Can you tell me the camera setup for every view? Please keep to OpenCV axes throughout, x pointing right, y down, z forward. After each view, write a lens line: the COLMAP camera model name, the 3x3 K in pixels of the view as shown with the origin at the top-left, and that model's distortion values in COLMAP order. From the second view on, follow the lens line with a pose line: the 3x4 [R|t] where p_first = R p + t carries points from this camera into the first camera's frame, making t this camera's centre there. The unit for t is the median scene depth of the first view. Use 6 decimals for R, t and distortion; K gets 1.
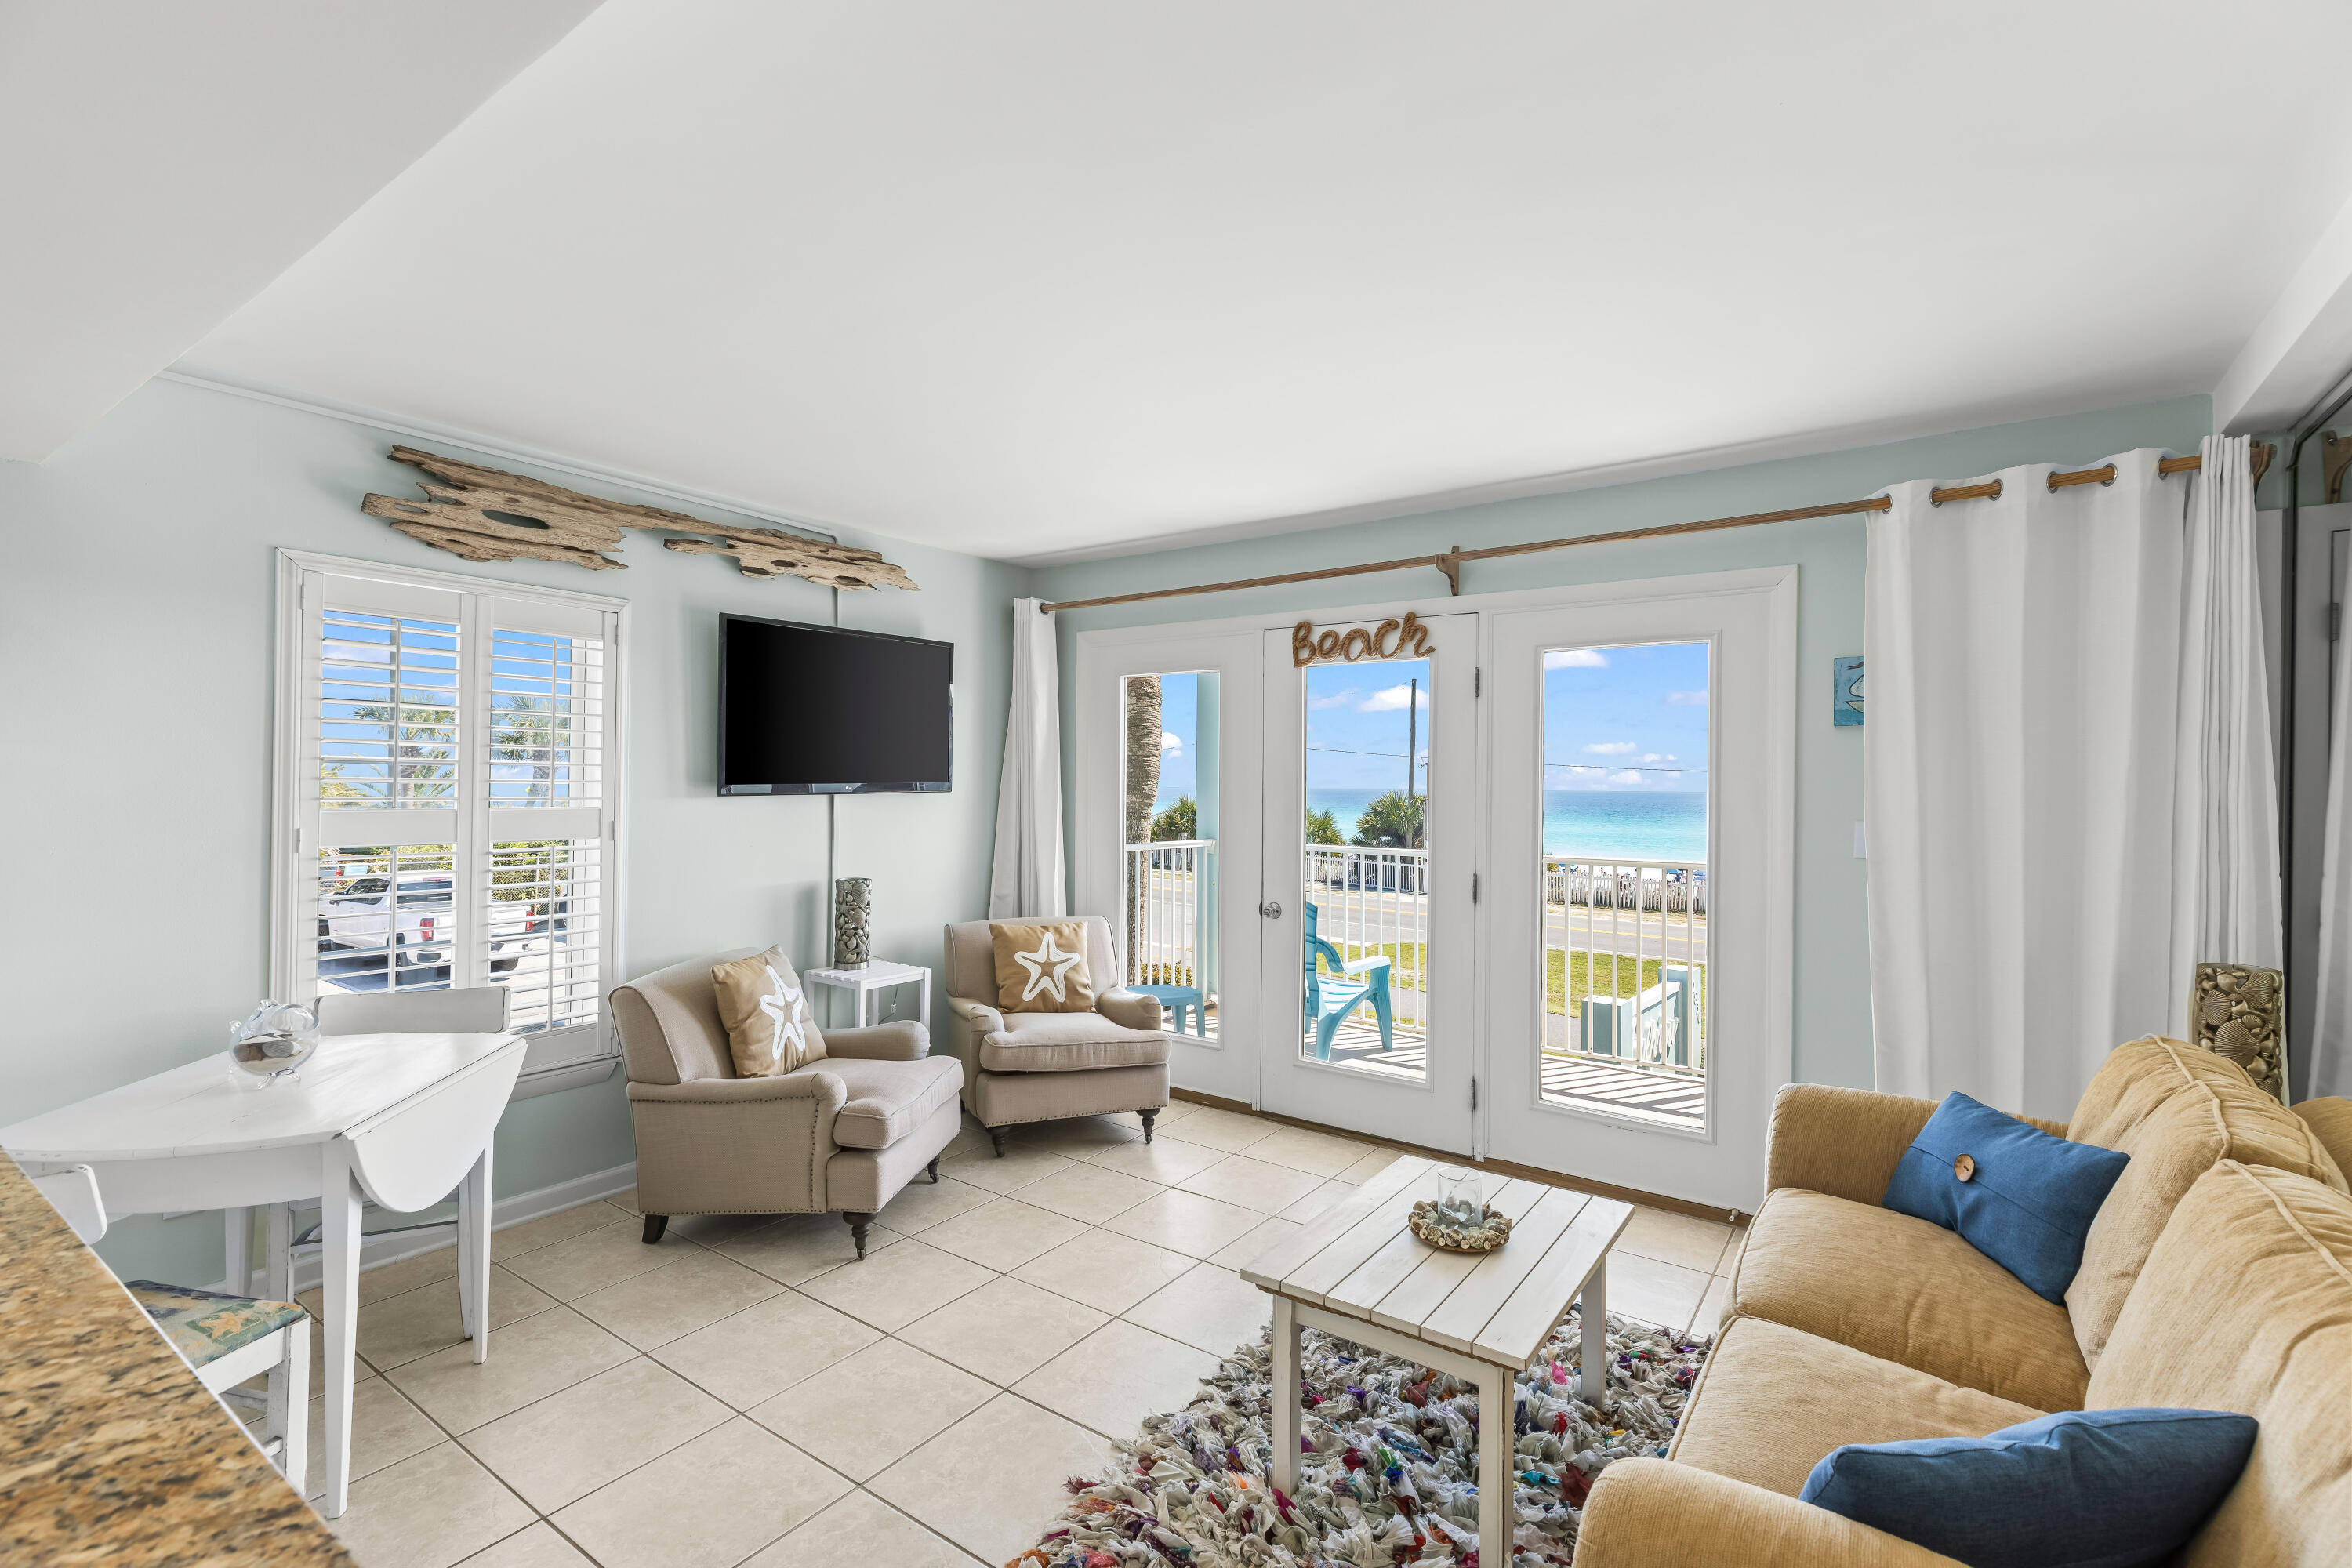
lens RADIAL K [[1041.5, 0, 1173.2], [0, 1041.5, 773.9], [0, 0, 1]] dist [0.002971, 0.000435]
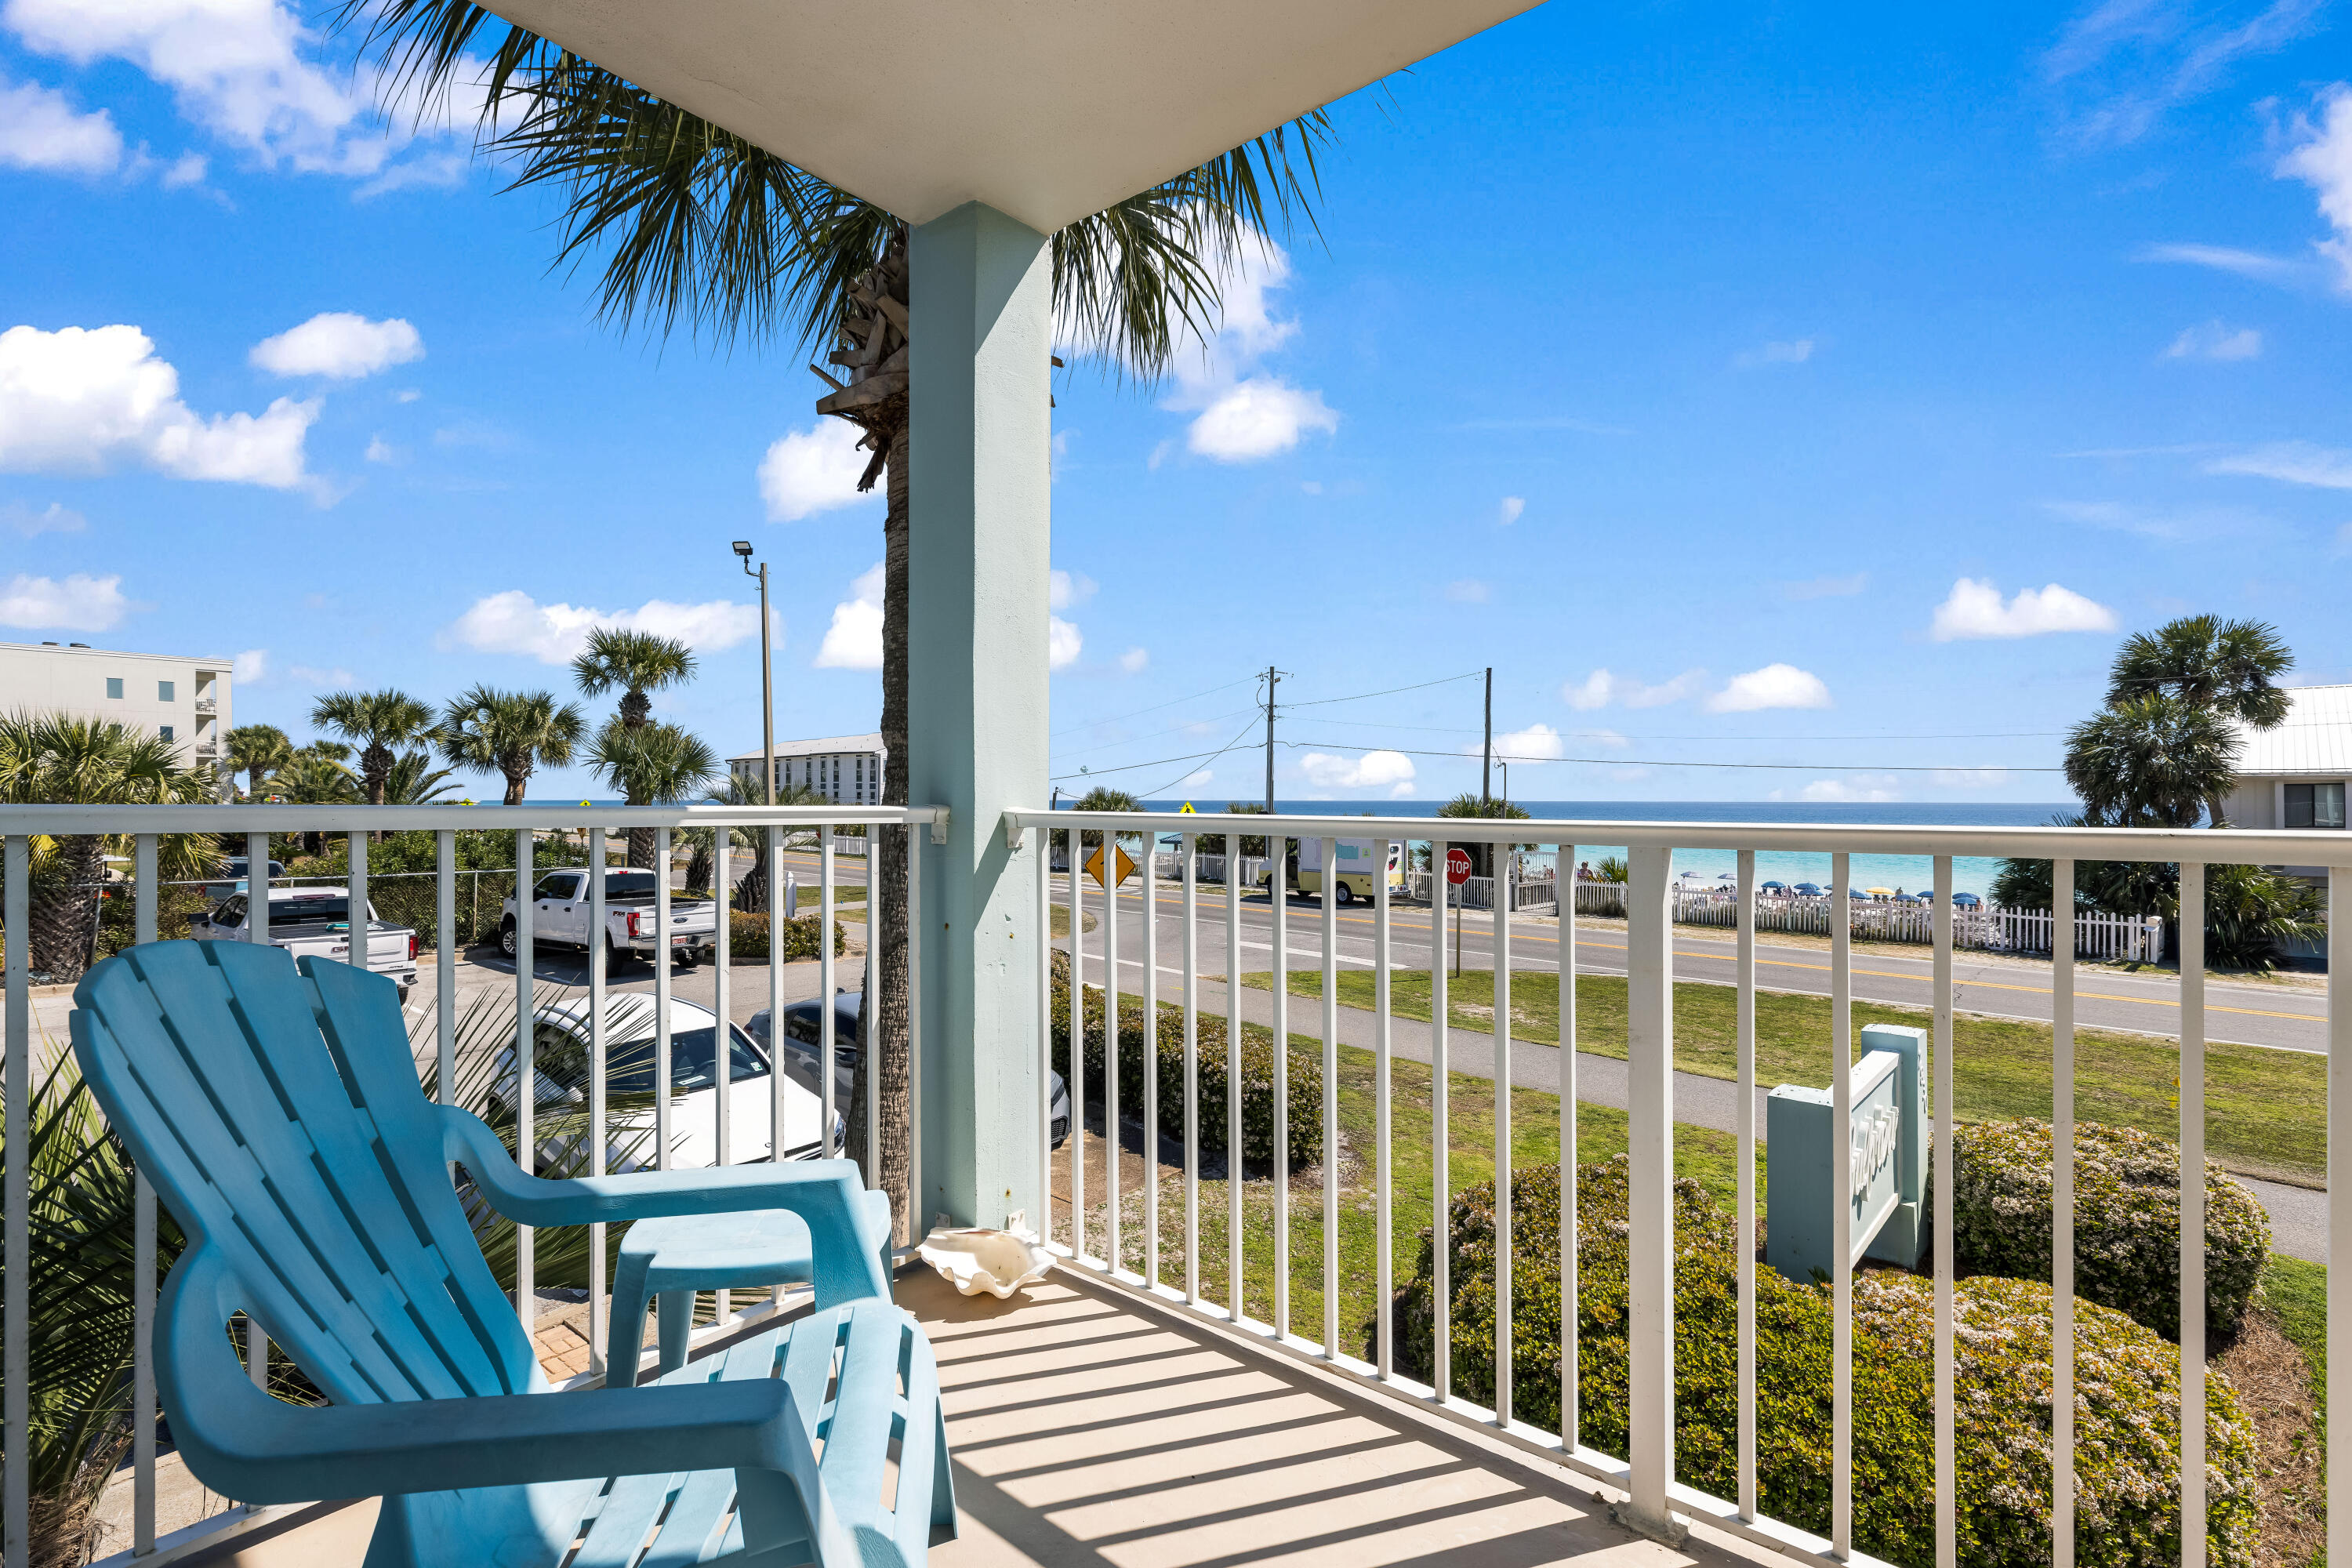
lens RADIAL K [[1041.5, 0, 1180.1], [0, 1041.5, 798.2], [0, 0, 1]] dist [0.002971, 0.000435]
pose [[0.997988, -0.010795, -0.062485, 0.026941], [0.011328, 0.999902, 0.008182, 0.009872], [0.062390, -0.008873, 0.998012, 0.109119]]
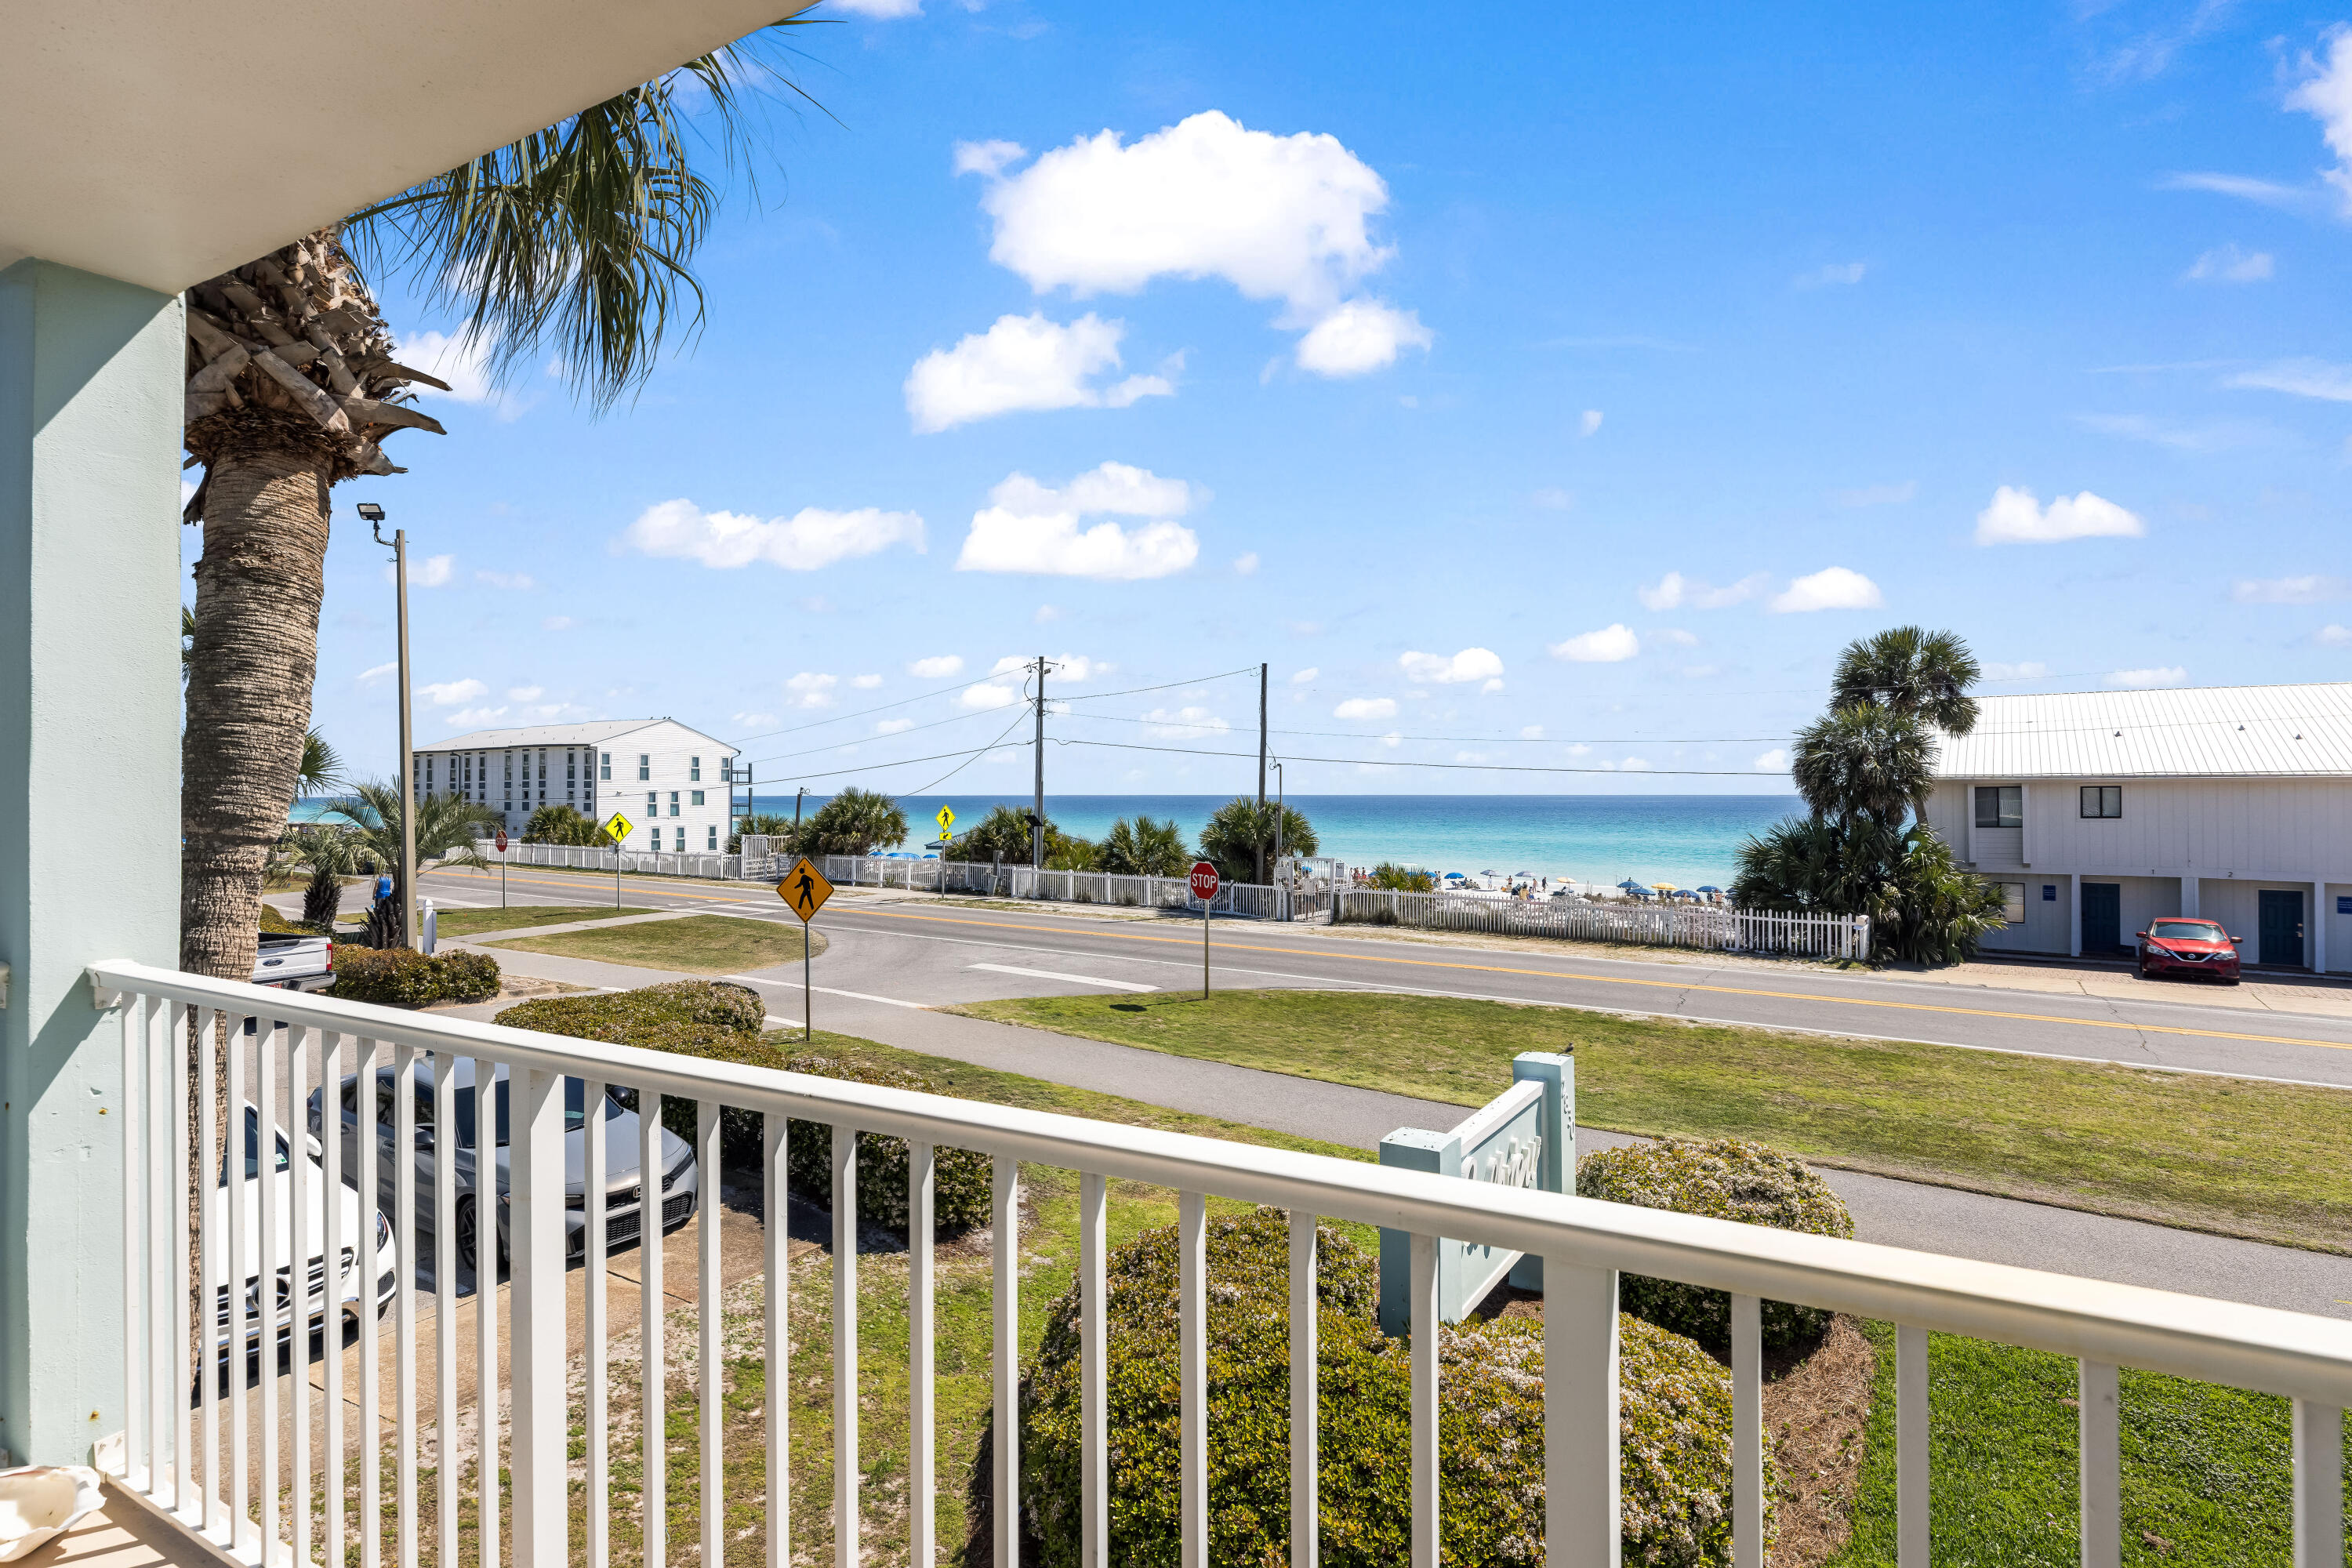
lens RADIAL K [[1140.0, 0, 1175.9], [0, 1140.0, 780.2], [0, 0, 1]] dist [-0.001649, -0.000571]
pose [[0.993770, -0.012676, 0.110728, 0.061183], [0.012722, 0.999919, 0.000286, 0.002222], [-0.110722, 0.001125, 0.993851, 0.106648]]
